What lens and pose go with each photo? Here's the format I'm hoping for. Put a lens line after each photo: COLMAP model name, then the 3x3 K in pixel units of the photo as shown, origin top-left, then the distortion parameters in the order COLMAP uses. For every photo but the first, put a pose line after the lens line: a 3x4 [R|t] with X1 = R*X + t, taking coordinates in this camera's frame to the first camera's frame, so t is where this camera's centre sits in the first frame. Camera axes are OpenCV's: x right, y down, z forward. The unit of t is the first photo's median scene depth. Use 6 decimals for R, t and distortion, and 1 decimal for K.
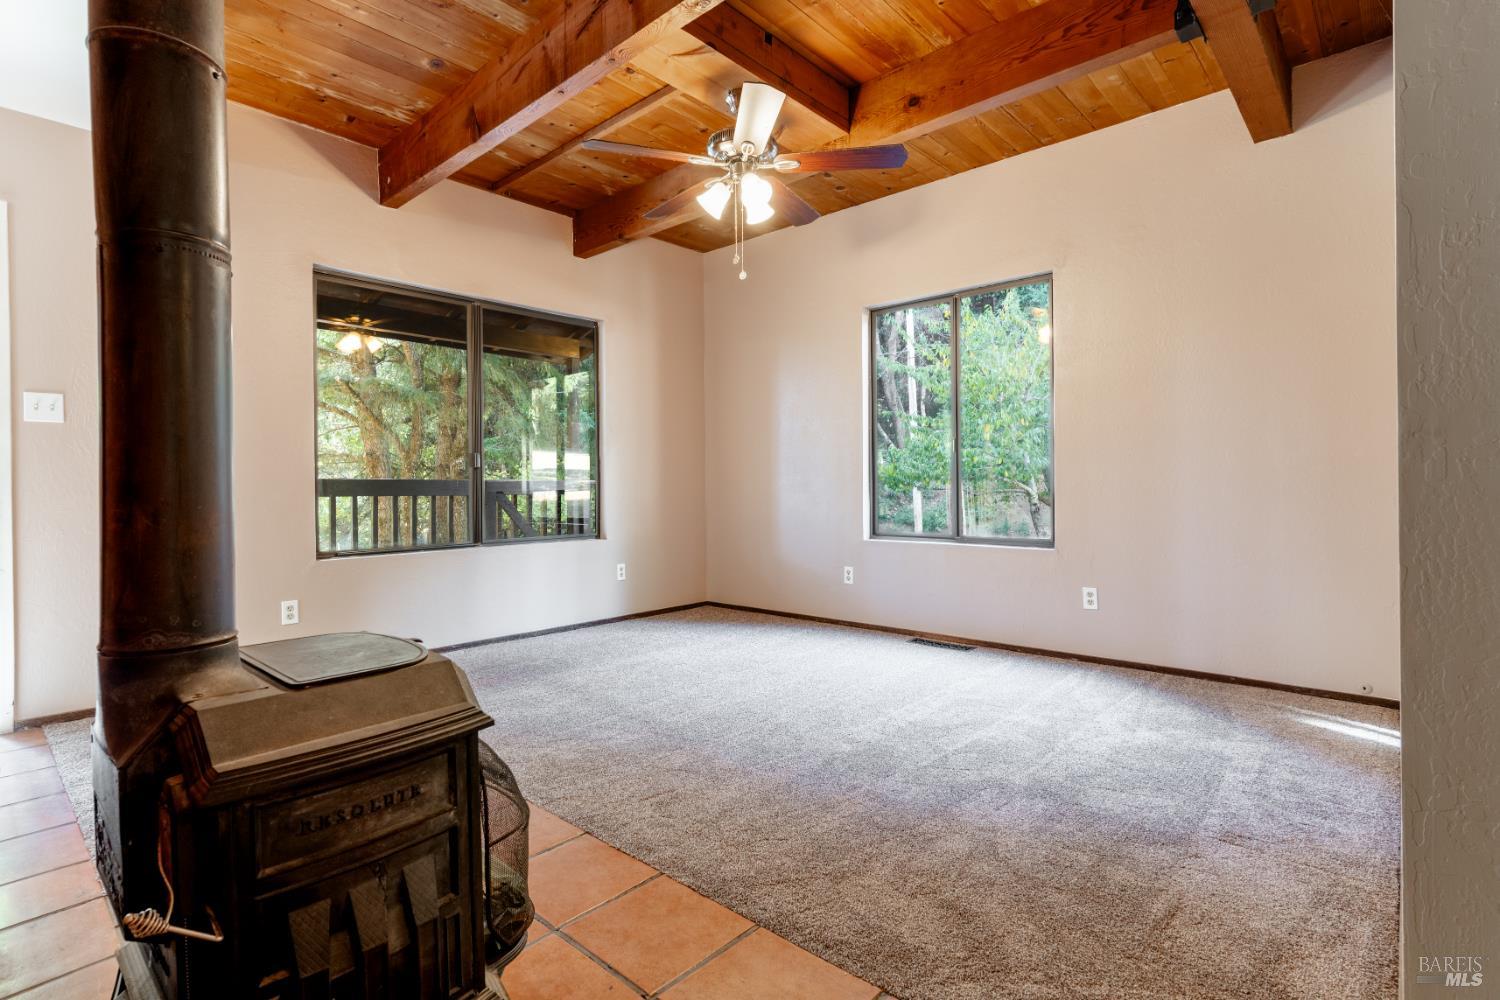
lens RADIAL K [[702.6, 0, 747.7], [0, 702.6, 497.6], [0, 0, 1]] dist [-0.001499, 0.000545]
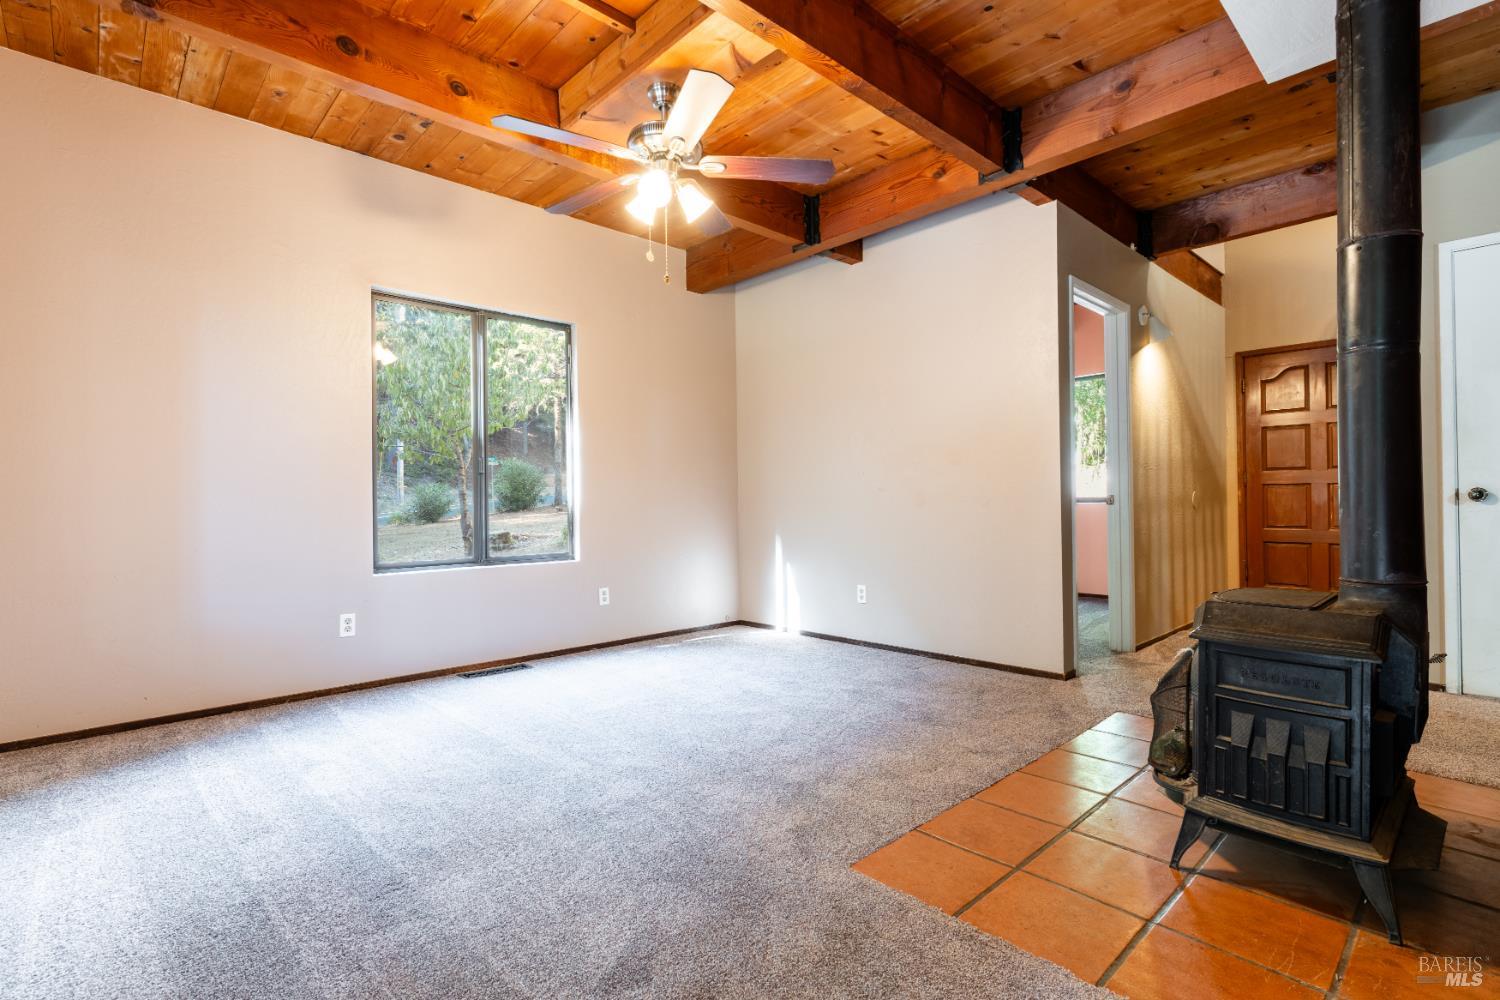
lens RADIAL K [[702.6, 0, 748.2], [0, 702.6, 498.8], [0, 0, 1]] dist [-0.001499, 0.000545]
pose [[0.100246, 0.012522, 0.994884, -0.620966], [0.020580, 0.999681, -0.014656, -0.006022], [-0.994750, 0.021944, 0.099957, 0.523951]]
